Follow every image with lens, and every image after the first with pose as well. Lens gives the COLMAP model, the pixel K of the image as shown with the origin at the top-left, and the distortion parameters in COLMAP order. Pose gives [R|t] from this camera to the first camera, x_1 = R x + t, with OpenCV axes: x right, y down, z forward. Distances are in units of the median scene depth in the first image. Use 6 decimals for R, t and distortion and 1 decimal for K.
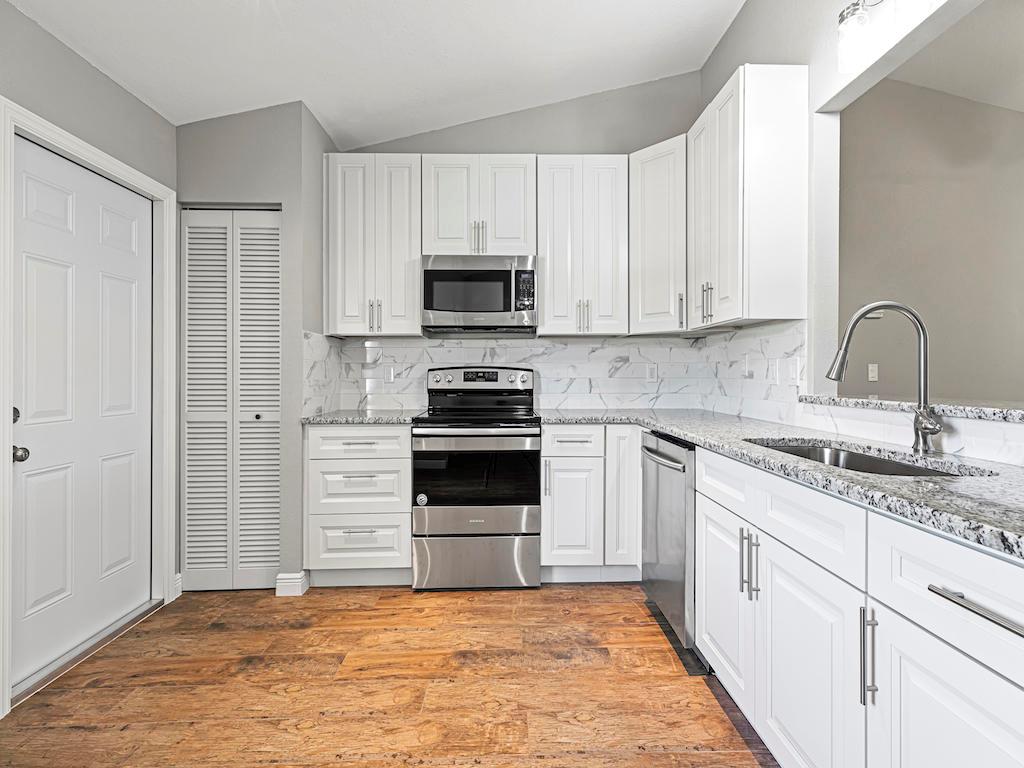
lens RADIAL K [[458.6, 0, 512.1], [0, 458.6, 374.4], [0, 0, 1]] dist [0.001028, 0.000109]
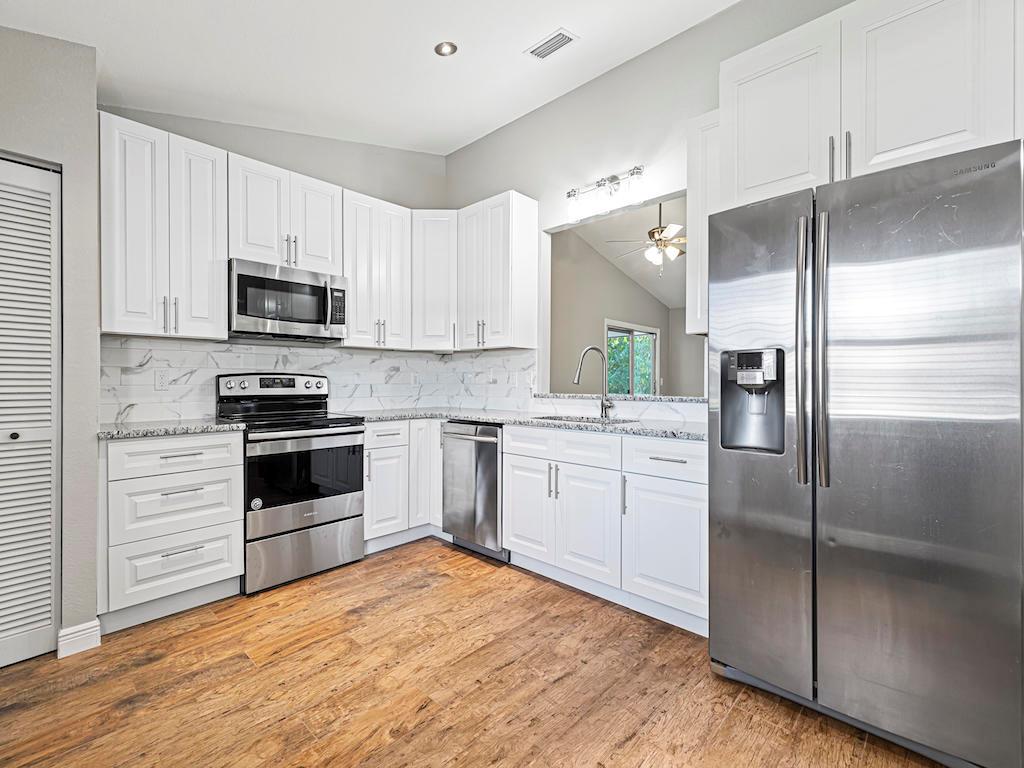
lens RADIAL K [[459.6, 0, 508.1], [0, 459.6, 384.3], [0, 0, 1]] dist [0.000741, -0.000059]
pose [[0.705980, -0.003090, 0.708225, -0.523229], [-0.001223, 0.999984, 0.005582, 0.002039], [-0.708231, -0.004807, 0.705965, -0.112462]]
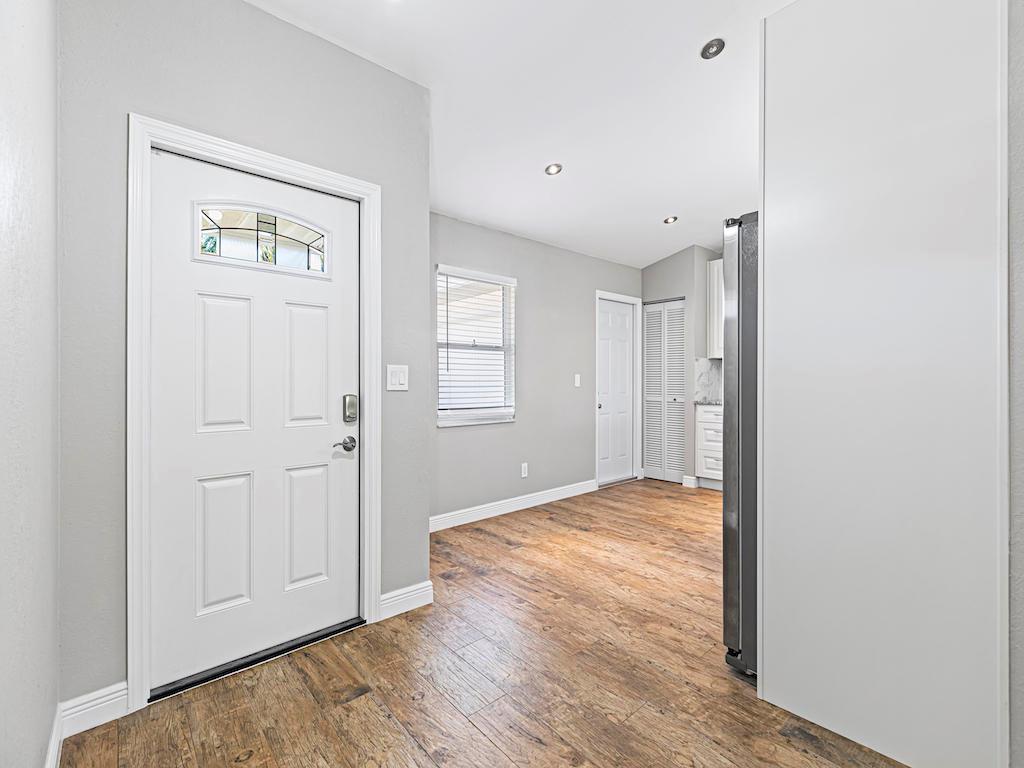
lens RADIAL K [[458.6, 0, 512.1], [0, 458.6, 374.4], [0, 0, 1]] dist [0.001028, 0.000109]
pose [[0.637079, -0.003618, -0.770790, 0.595529], [-0.000161, 0.999988, -0.004827, -0.013053], [0.770799, 0.003199, 0.637071, -0.920490]]
